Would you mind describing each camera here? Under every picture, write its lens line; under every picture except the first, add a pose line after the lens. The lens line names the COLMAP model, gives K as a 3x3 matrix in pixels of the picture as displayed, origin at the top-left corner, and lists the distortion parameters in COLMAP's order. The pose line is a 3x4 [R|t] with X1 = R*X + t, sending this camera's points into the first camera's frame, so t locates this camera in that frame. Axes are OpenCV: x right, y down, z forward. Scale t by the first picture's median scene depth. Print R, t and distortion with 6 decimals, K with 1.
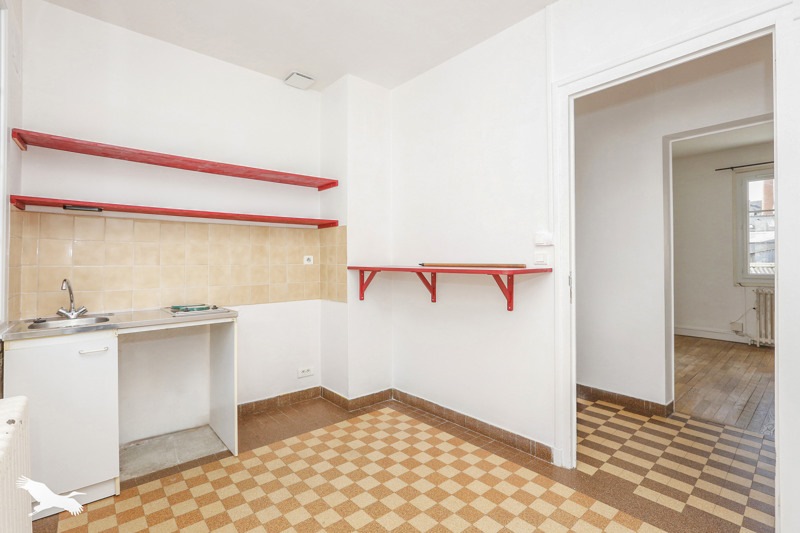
lens RADIAL K [[362.1, 0, 399.5], [0, 362.1, 265.7], [0, 0, 1]] dist [-0.024409, 0.002833]
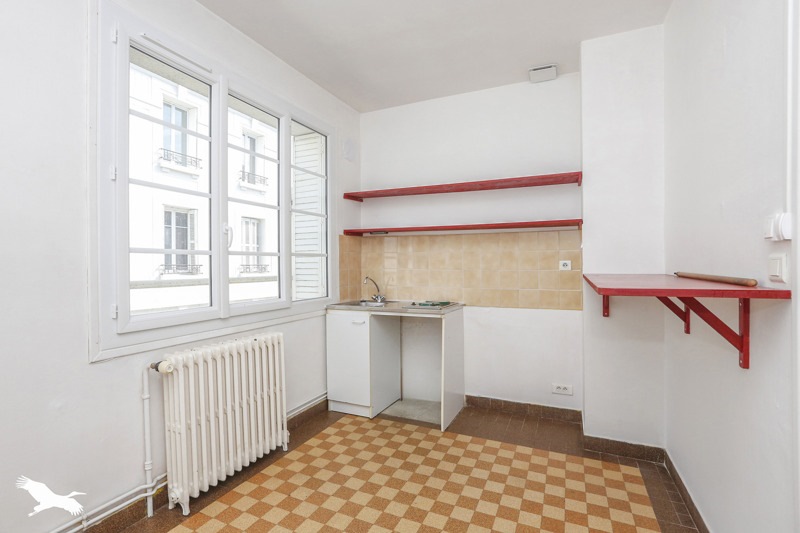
lens RADIAL K [[381.7, 0, 399.8], [0, 381.7, 266.1], [0, 0, 1]] dist [-0.026963, 0.000452]
pose [[0.430281, 0.009330, -0.902647, 0.512959], [-0.010416, 0.999931, 0.005370, -0.017640], [0.902635, 0.007092, 0.430349, 0.274555]]
